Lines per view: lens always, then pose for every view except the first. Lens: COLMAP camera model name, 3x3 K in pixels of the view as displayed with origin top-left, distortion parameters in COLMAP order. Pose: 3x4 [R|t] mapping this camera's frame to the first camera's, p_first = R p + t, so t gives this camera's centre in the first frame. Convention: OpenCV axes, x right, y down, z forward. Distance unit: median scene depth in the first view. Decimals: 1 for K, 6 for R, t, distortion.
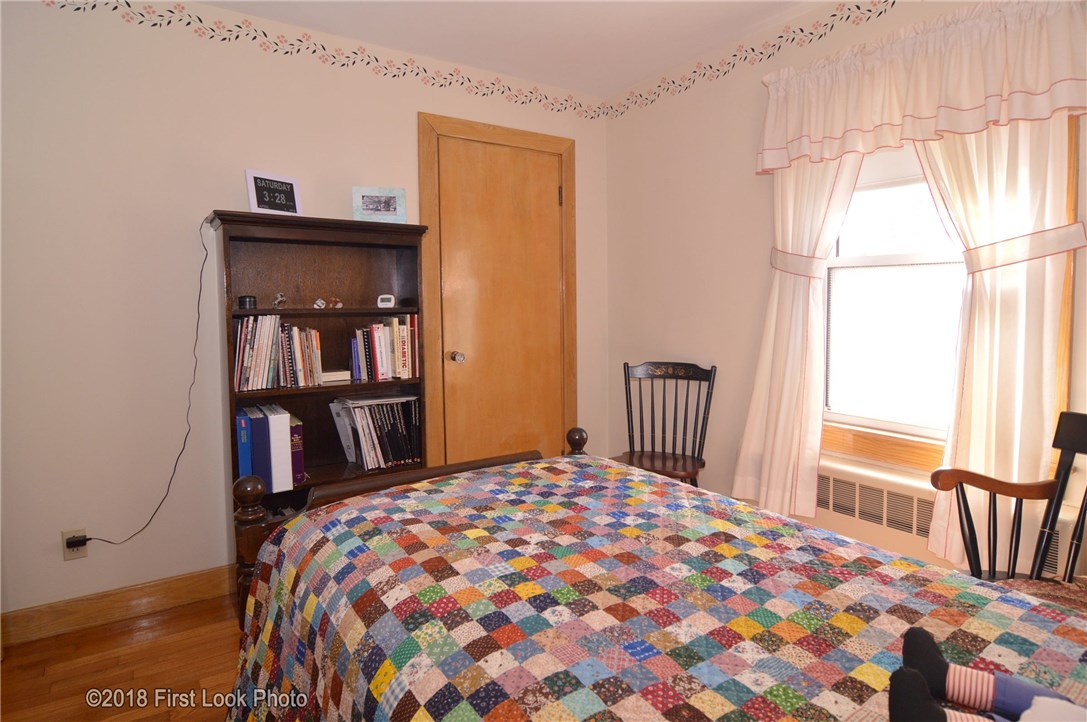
lens RADIAL K [[600.3, 0, 554.1], [0, 600.3, 354.1], [0, 0, 1]] dist [-0.003876, -0.001293]
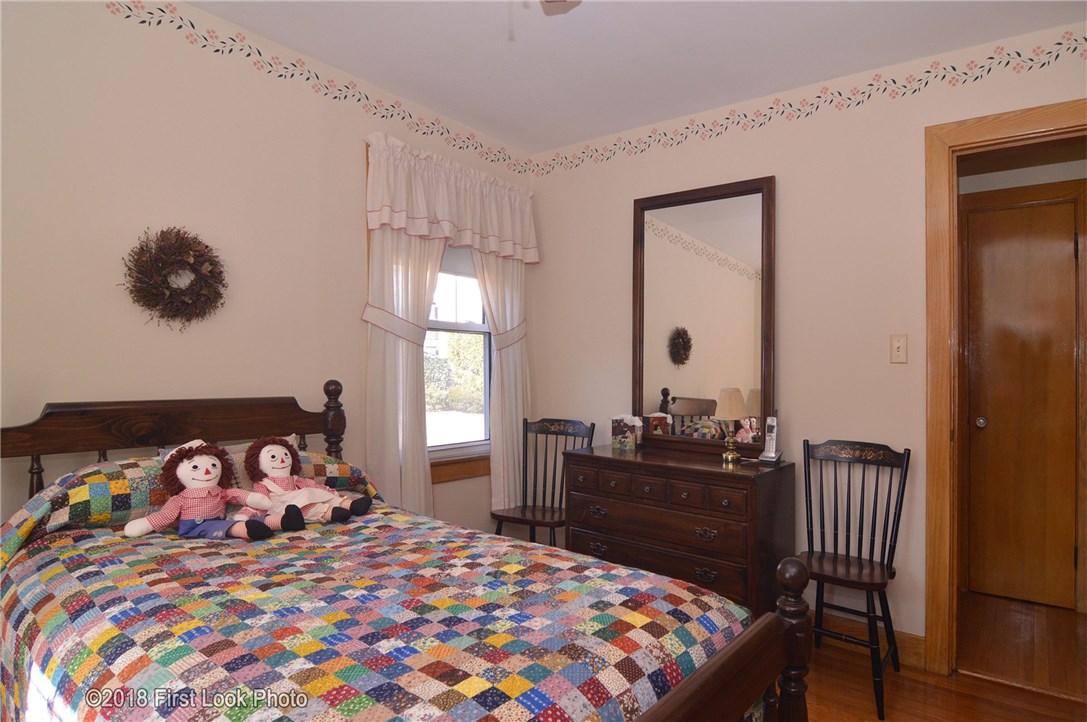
lens RADIAL K [[600.3, 0, 554.1], [0, 600.3, 354.1], [0, 0, 1]] dist [-0.003876, -0.001293]
pose [[-0.979643, -0.020941, -0.199650, 0.022265], [-0.034457, 0.997325, 0.064468, -0.162383], [0.197766, 0.070035, -0.977744, 1.973816]]
